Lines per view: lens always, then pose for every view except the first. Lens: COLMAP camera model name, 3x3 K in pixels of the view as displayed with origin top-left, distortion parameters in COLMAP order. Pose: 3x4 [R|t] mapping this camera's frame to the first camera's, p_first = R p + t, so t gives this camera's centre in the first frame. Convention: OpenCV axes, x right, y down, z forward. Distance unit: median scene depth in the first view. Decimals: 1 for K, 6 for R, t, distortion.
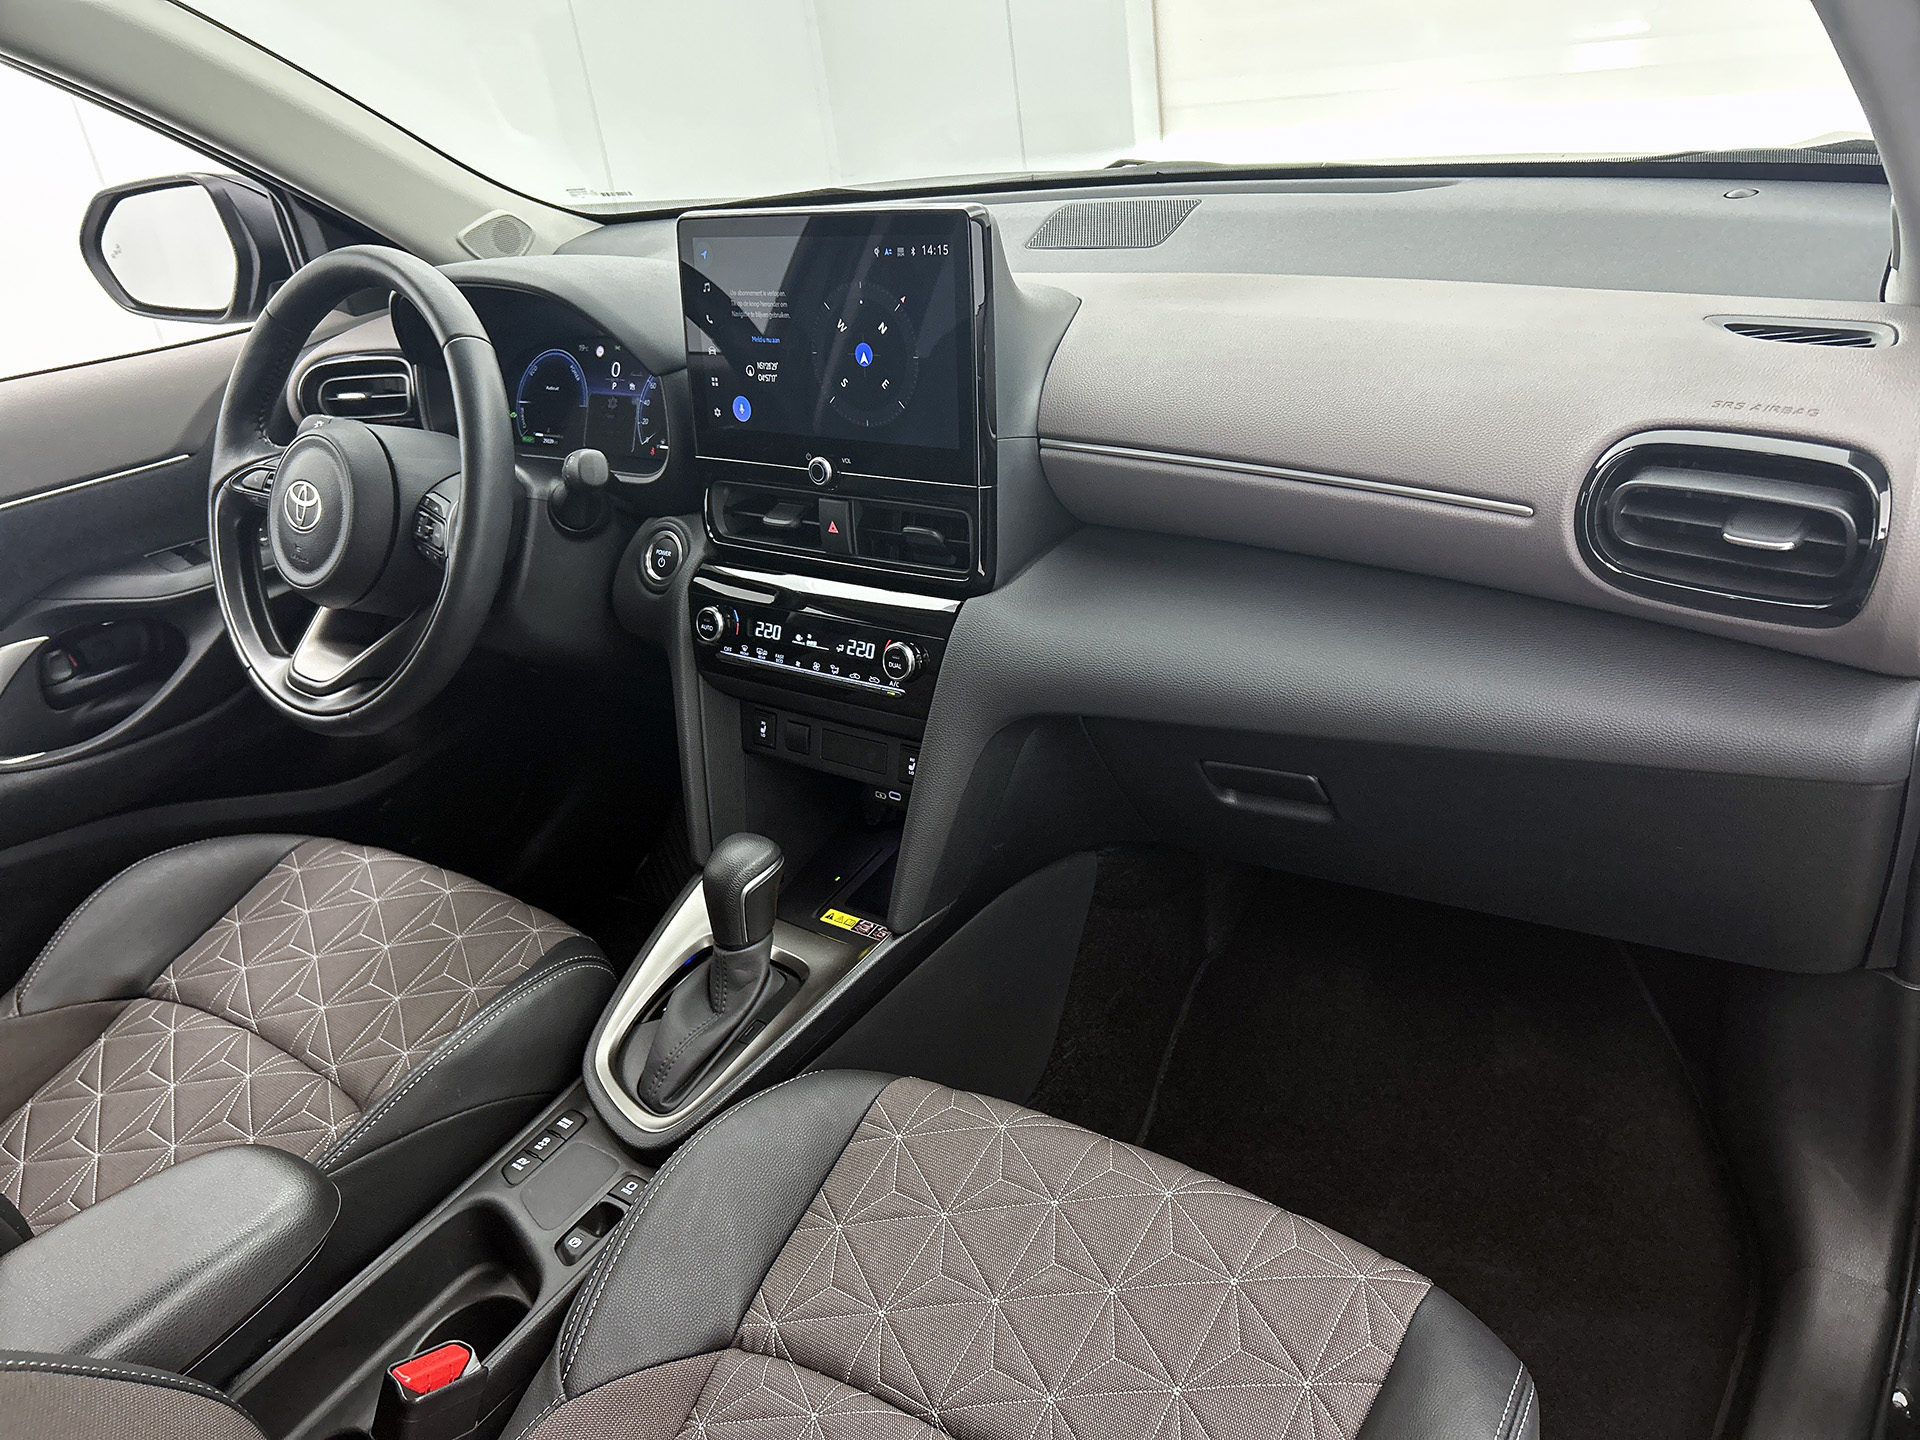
lens RADIAL K [[1432.5, 0, 990.5], [0, 1432.5, 740.9], [0, 0, 1]] dist [0.048955, -0.052197]
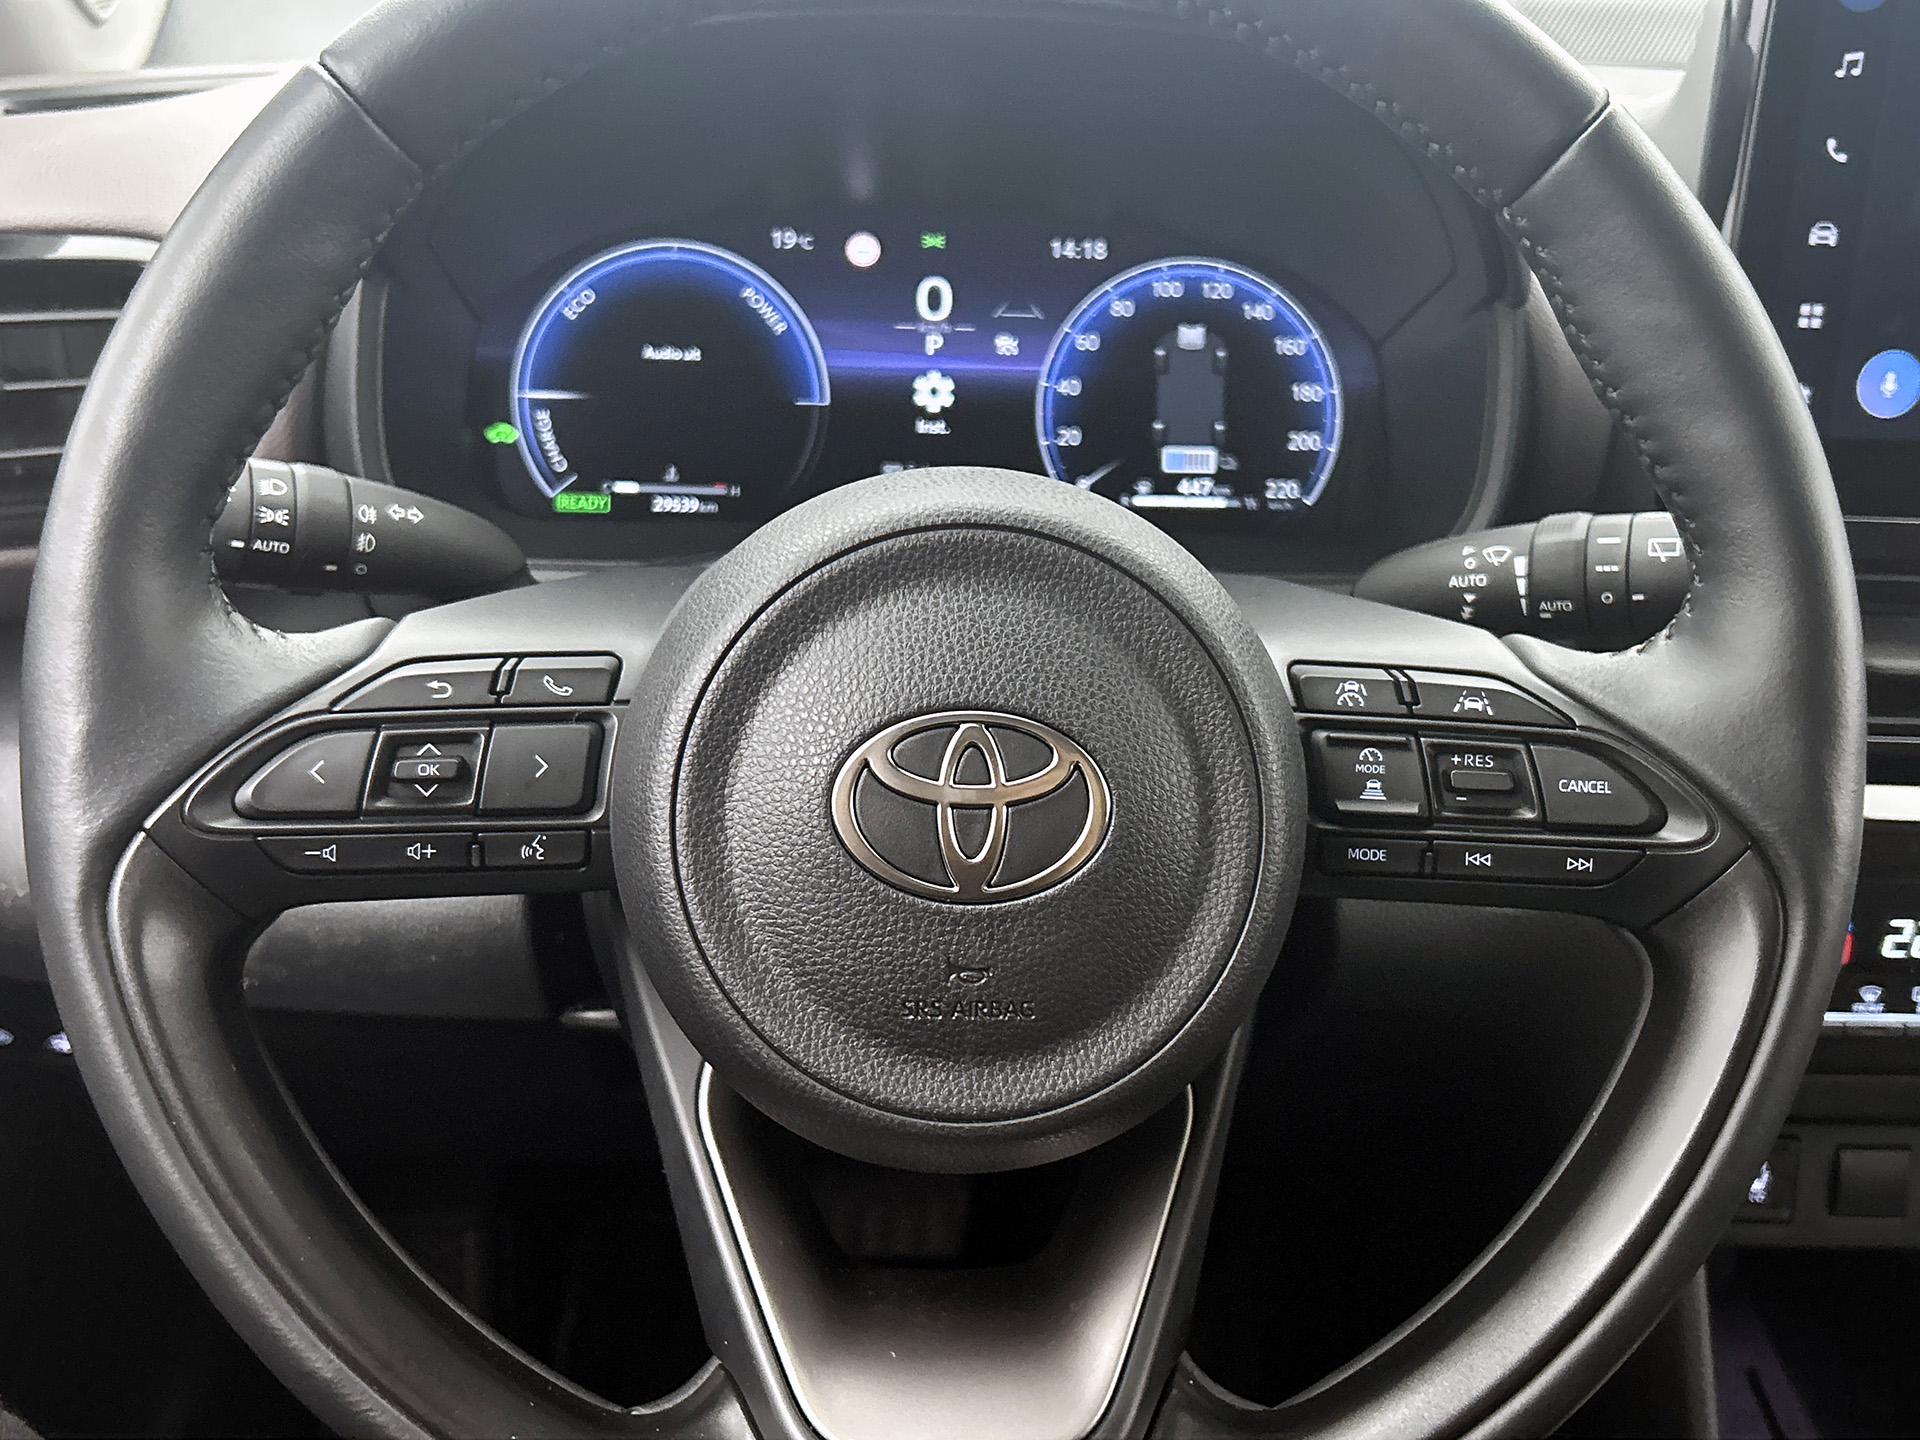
lens RADIAL K [[1937.4, 0, 956.4], [0, 1937.4, 772.6], [0, 0, 1]] dist [0.060270, 0.000000]
pose [[0.771882, -0.140705, 0.620000, -0.708243], [0.165029, 0.986118, 0.018338, -0.180613], [-0.613973, 0.088163, 0.784388, 0.758647]]
